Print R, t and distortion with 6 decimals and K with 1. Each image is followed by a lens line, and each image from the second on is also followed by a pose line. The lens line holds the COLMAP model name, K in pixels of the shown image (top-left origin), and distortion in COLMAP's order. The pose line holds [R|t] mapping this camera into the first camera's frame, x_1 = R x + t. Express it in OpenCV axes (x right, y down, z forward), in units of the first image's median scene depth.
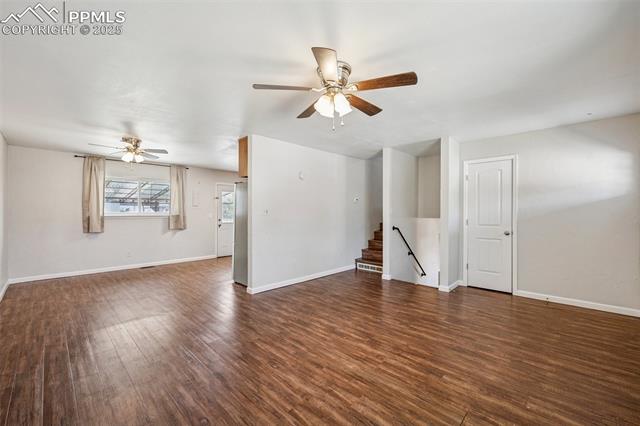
lens RADIAL K [[264.4, 0, 317.4], [0, 264.4, 215.4], [0, 0, 1]] dist [0.000370, 0.000874]
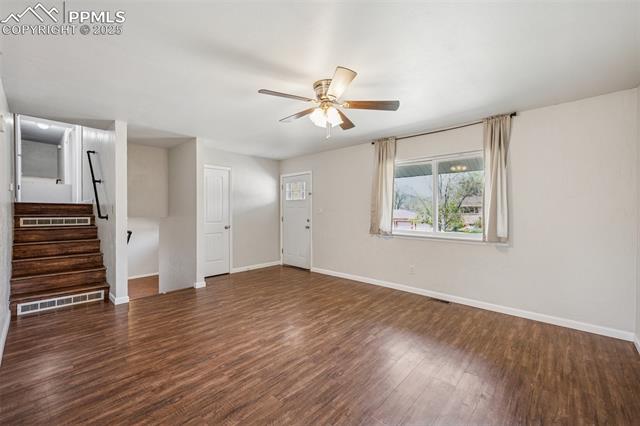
lens RADIAL K [[264.4, 0, 324.2], [0, 264.4, 210.4], [0, 0, 1]] dist [0.000370, 0.000874]
pose [[-0.043954, 0.005774, 0.999017, -0.600563], [0.008082, 0.999953, -0.005424, -0.003508], [-0.999001, 0.007835, -0.043999, 0.594420]]
